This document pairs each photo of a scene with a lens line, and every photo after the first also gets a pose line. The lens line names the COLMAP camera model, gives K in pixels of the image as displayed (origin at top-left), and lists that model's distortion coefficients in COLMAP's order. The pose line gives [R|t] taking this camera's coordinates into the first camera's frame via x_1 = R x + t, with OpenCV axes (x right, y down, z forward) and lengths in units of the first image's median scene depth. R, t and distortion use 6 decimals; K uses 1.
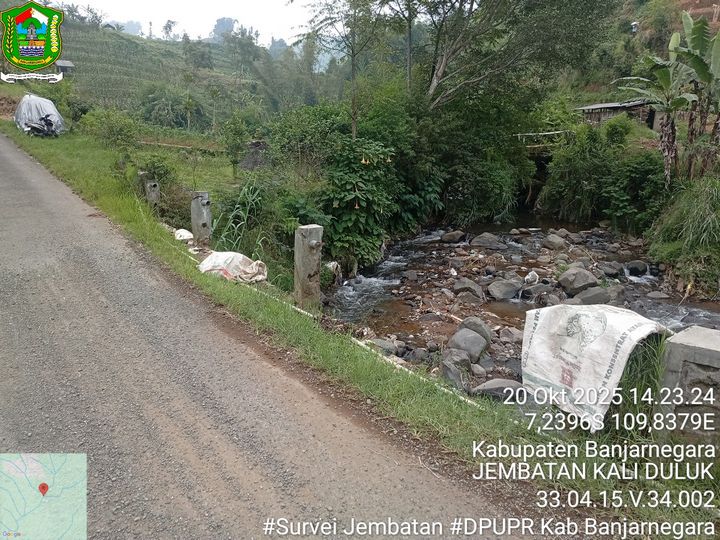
lens RADIAL K [[551.3, 0, 356.2], [0, 551.3, 272.2], [0, 0, 1]] dist [0.075033, -0.146323]
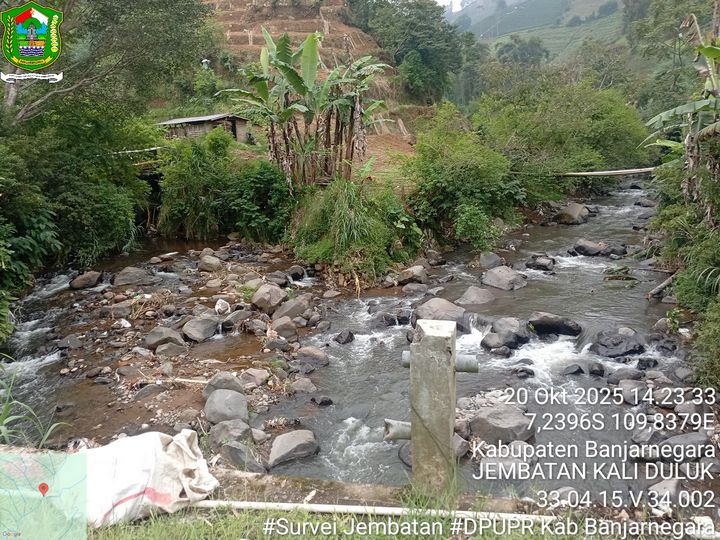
lens RADIAL K [[546.6, 0, 358.0], [0, 546.6, 271.1], [0, 0, 1]] dist [0.103970, -0.208610]
pose [[0.706686, -0.197047, 0.679535, -0.095643], [0.218464, 0.974276, 0.055321, -0.037492], [-0.672955, 0.109360, 0.731554, 0.155318]]
